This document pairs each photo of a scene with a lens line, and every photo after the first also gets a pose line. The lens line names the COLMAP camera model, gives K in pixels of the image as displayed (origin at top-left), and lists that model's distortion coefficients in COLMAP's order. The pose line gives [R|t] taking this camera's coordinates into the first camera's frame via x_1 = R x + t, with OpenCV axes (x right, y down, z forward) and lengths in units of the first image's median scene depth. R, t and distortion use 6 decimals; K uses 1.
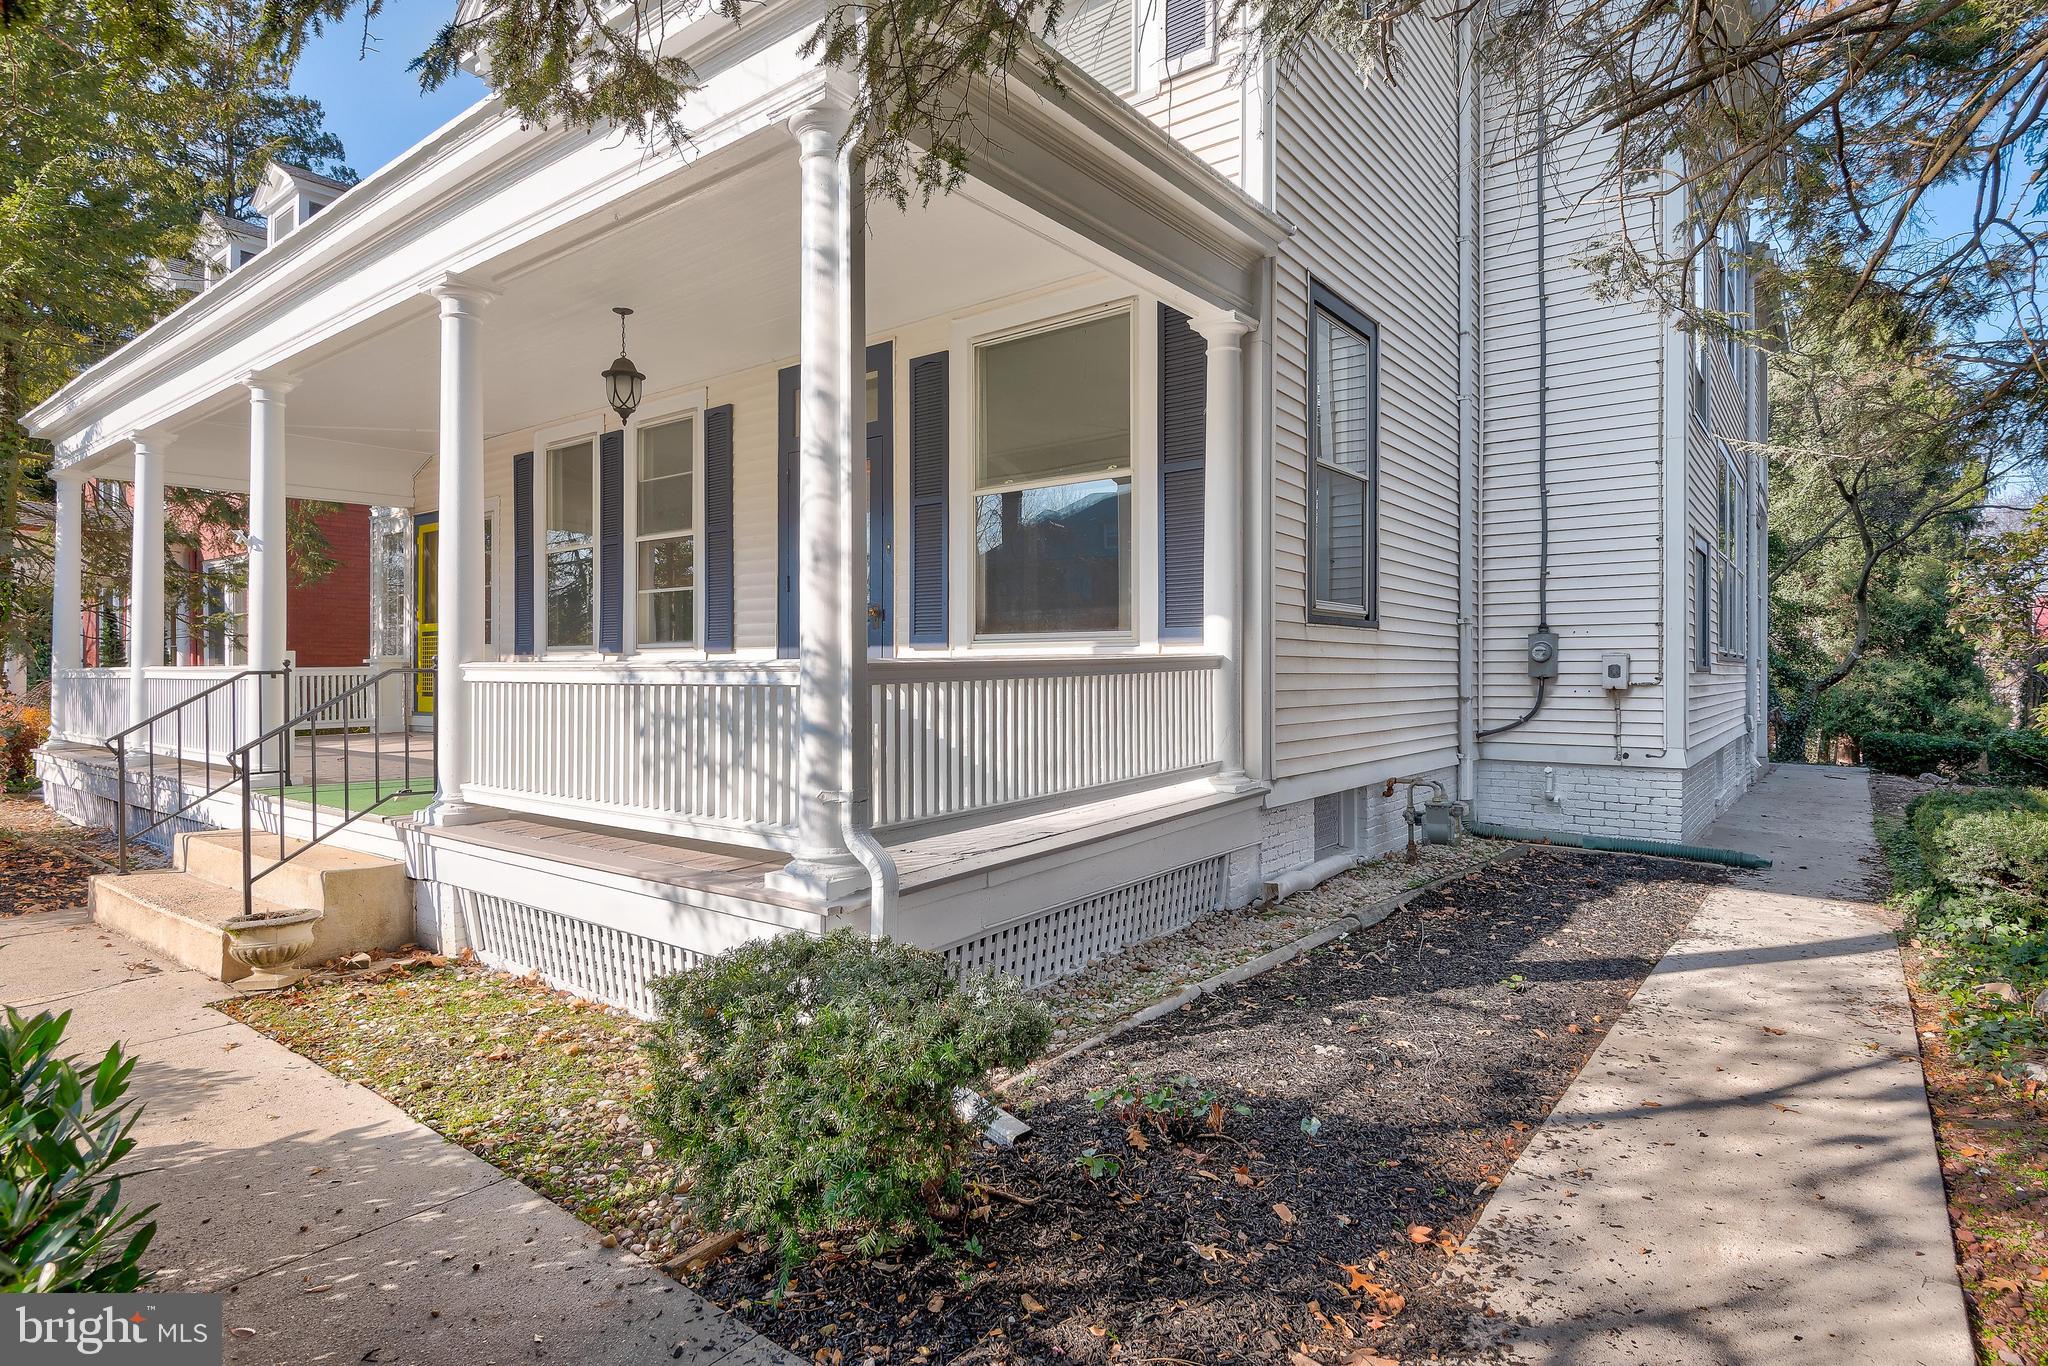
lens RADIAL K [[1070.9, 0, 1024.0], [0, 1070.9, 683.0], [0, 0, 1]] dist [0.000384, 0.000247]
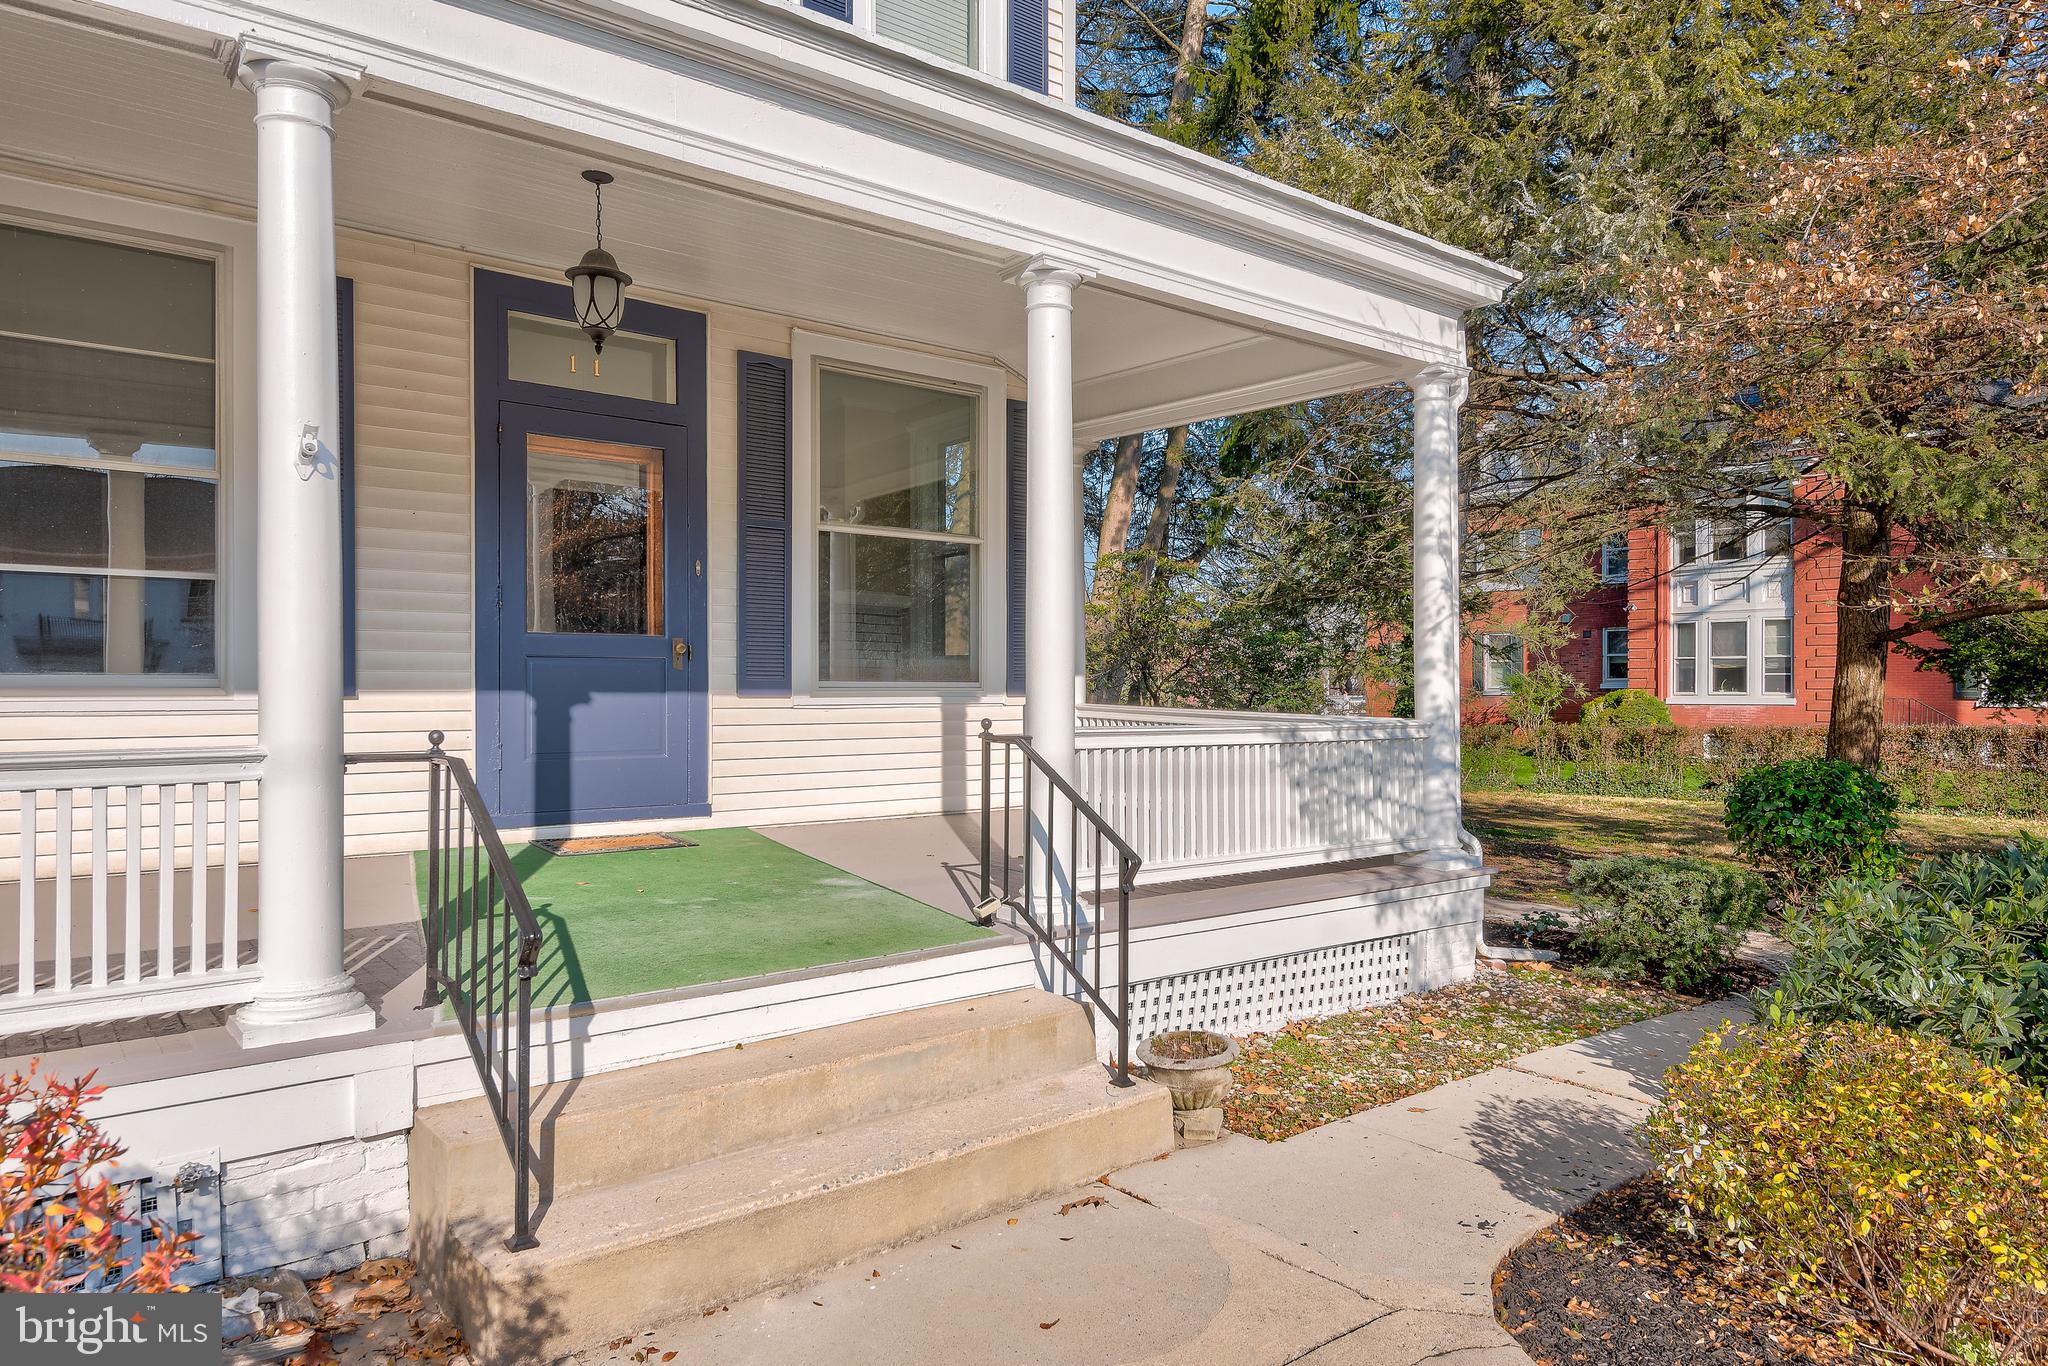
lens RADIAL K [[1312.2, 0, 1024.0], [0, 1312.2, 683.0], [0, 0, 1]] dist [0.002623, 0.000453]
pose [[0.231626, 0.007976, 0.972772, -1.856934], [0.009171, 0.999904, -0.010383, -0.052395], [-0.972762, 0.011326, 0.231531, 0.973289]]
